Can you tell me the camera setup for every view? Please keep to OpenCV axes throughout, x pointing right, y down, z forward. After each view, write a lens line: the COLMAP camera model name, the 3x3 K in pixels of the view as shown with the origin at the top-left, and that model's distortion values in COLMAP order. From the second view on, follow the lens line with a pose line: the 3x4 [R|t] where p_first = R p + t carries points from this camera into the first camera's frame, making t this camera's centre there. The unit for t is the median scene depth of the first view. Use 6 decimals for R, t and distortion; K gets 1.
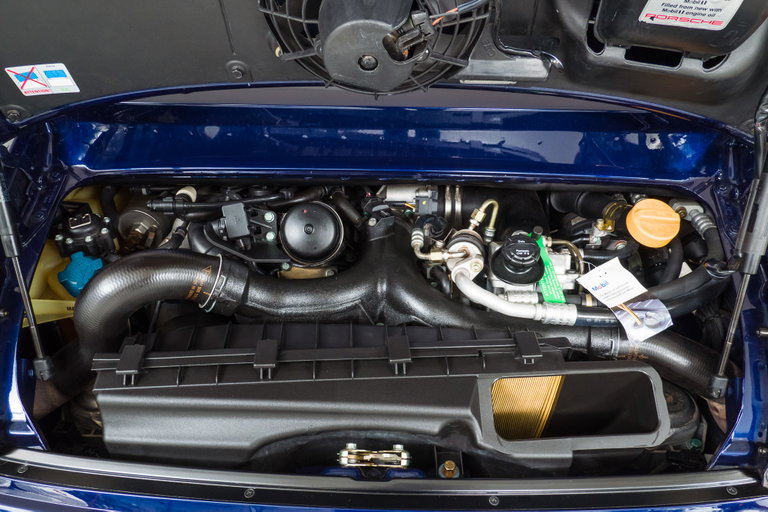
lens RADIAL K [[563.4, 0, 374.2], [0, 563.4, 259.5], [0, 0, 1]] dist [-0.017865, 0.006129]
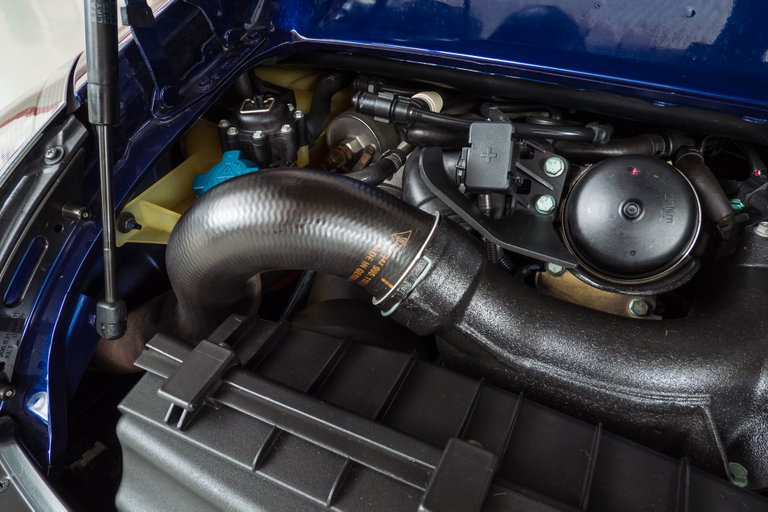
lens RADIAL K [[563.4, 0, 374.2], [0, 563.4, 259.5], [0, 0, 1]] dist [-0.017865, 0.006129]
pose [[0.870415, 0.291910, -0.396442, -0.113520], [-0.266255, 0.956445, 0.119673, -0.014163], [0.414108, 0.001390, 0.910227, 0.523306]]
